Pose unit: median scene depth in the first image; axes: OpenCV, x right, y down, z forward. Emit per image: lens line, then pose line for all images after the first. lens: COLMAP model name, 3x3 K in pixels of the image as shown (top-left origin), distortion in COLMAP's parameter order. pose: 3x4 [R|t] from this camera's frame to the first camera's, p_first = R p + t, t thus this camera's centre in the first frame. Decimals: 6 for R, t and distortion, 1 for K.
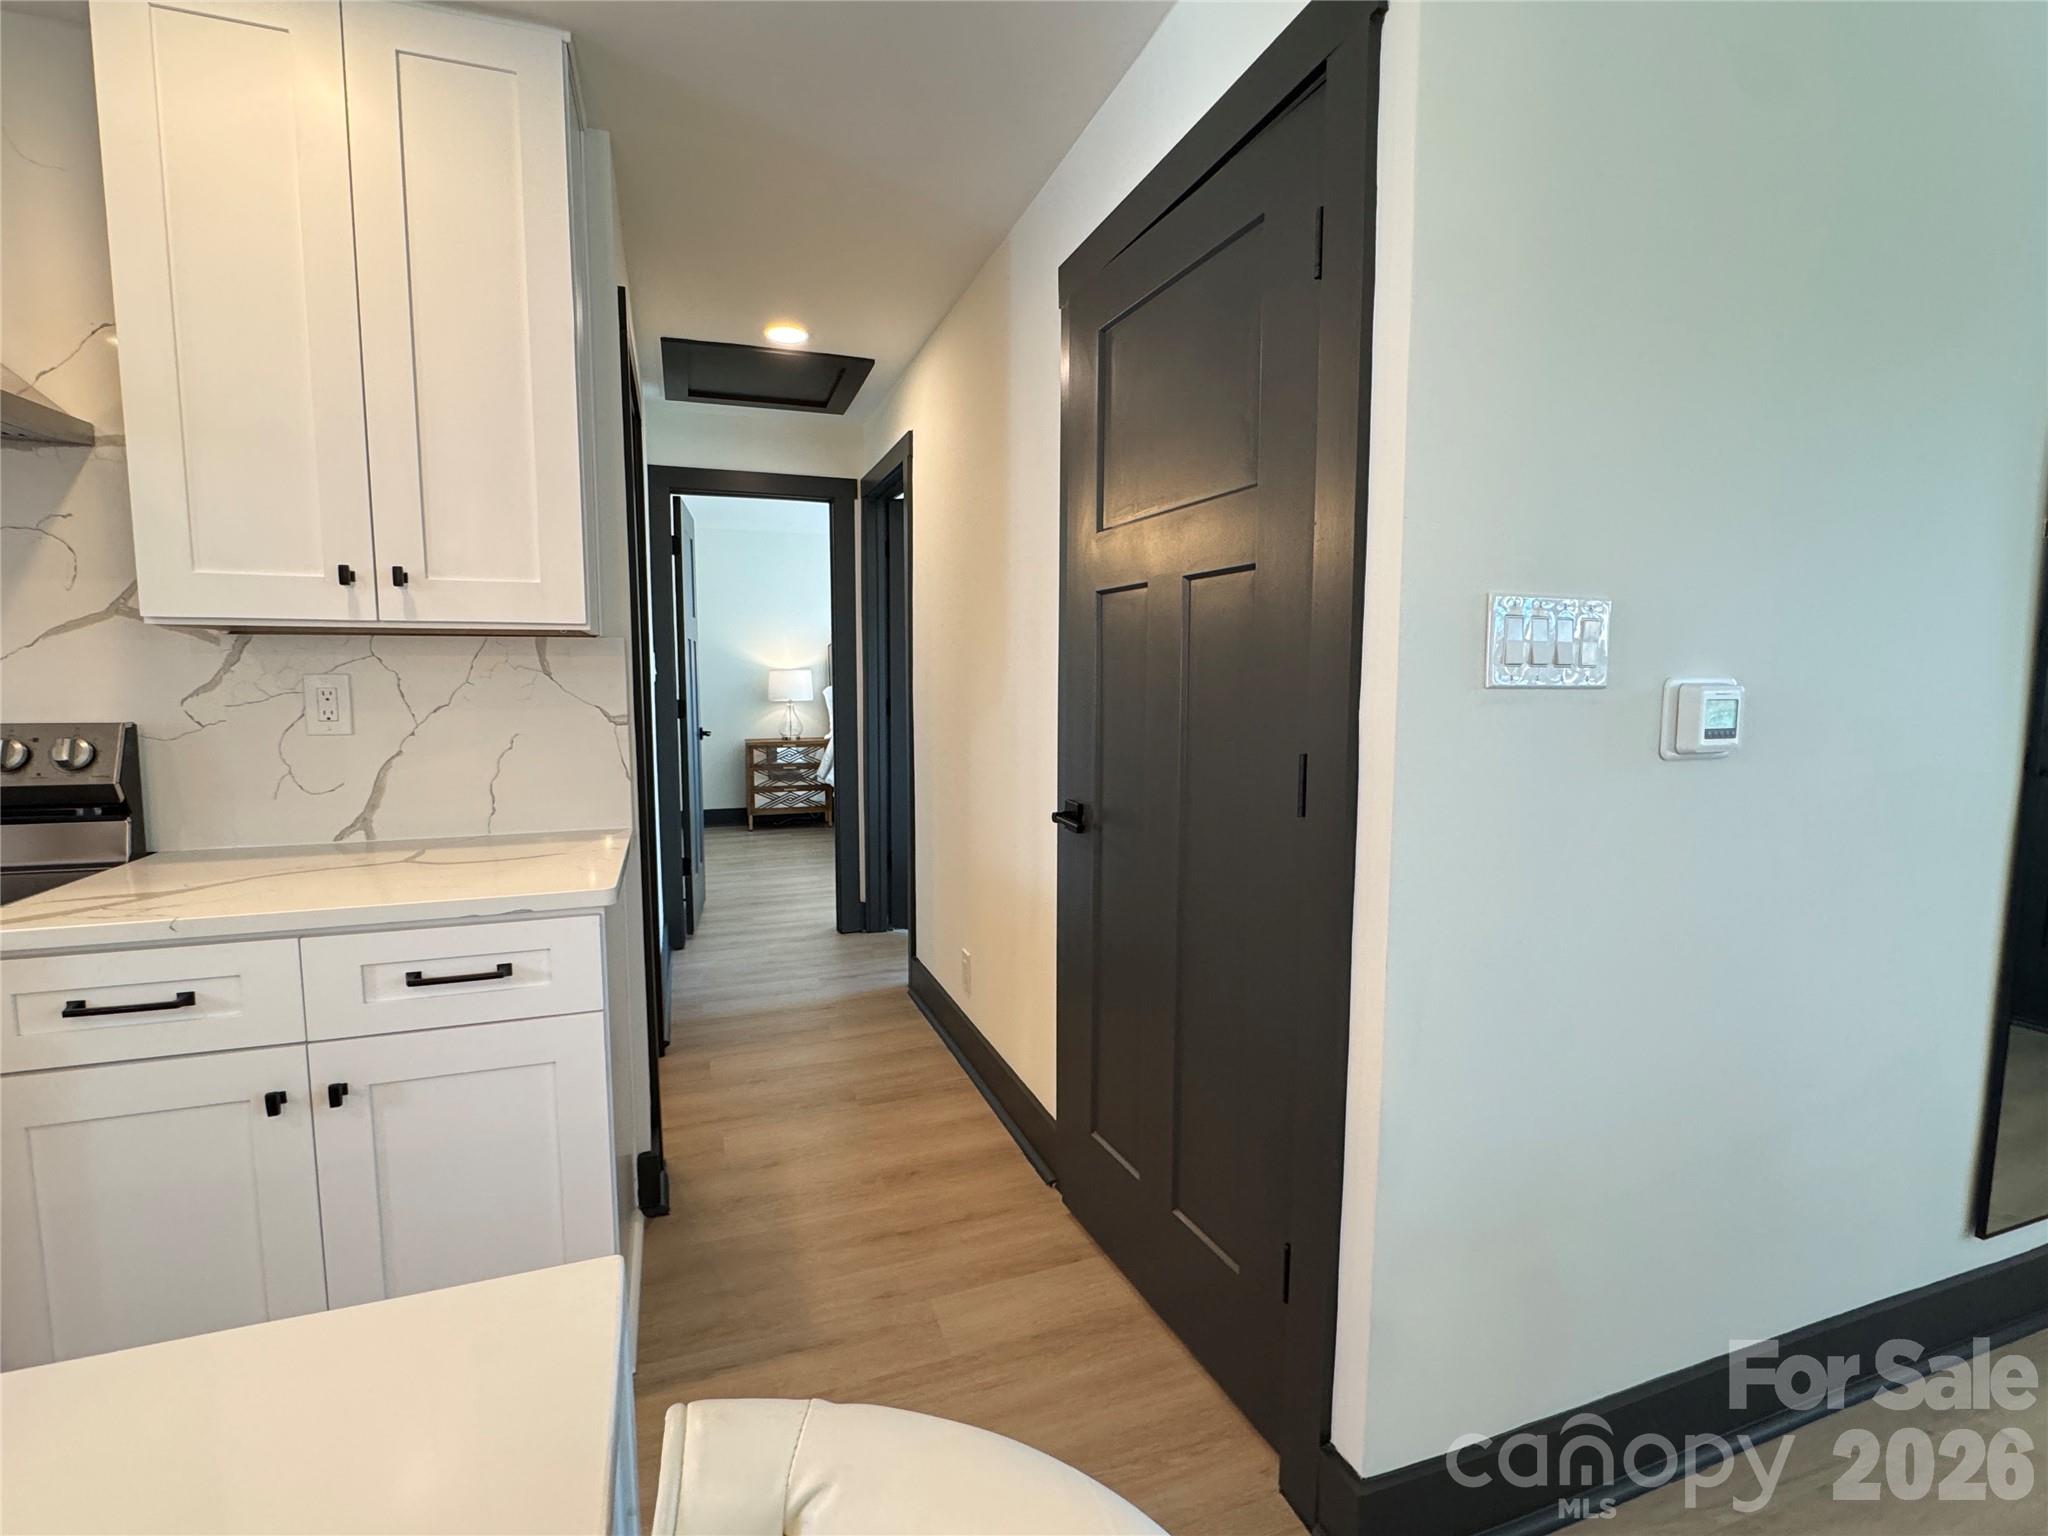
lens RADIAL K [[948.7, 0, 1020.8], [0, 948.7, 765.2], [0, 0, 1]] dist [0.002036, -0.000685]
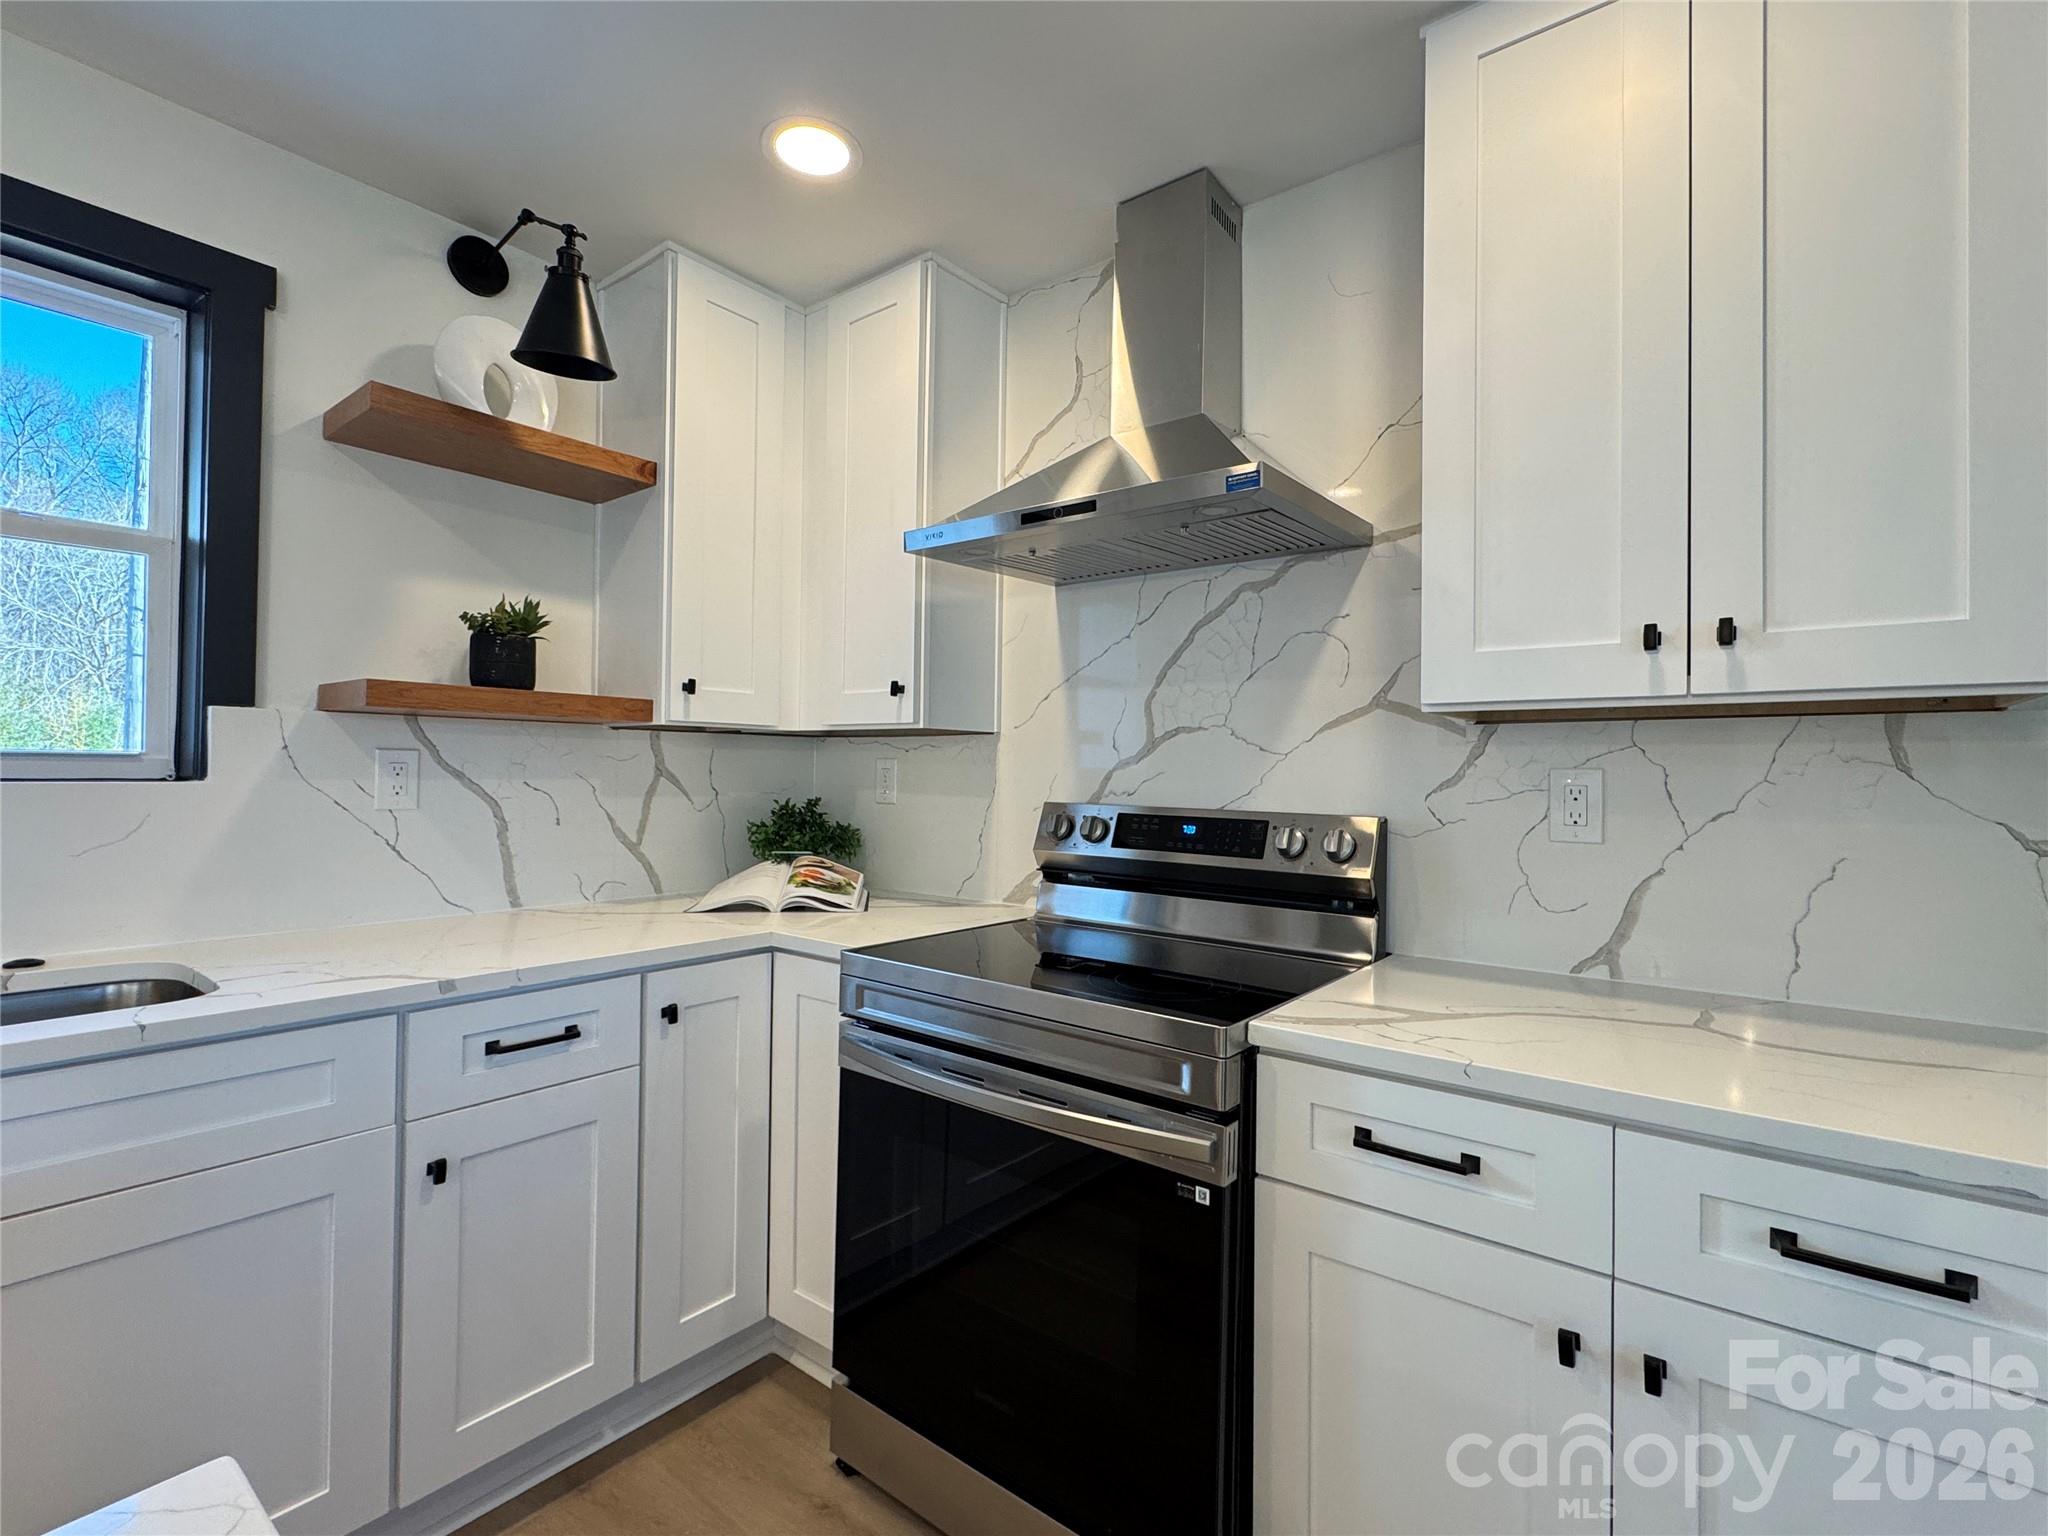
lens RADIAL K [[948.7, 0, 1018.4], [0, 948.7, 766.2], [0, 0, 1]] dist [0.002036, -0.000685]
pose [[0.529201, -0.002001, -0.848494, -0.312699], [-0.092185, 0.993942, -0.059840, -0.004250], [0.843474, 0.109886, 0.525811, 0.169848]]
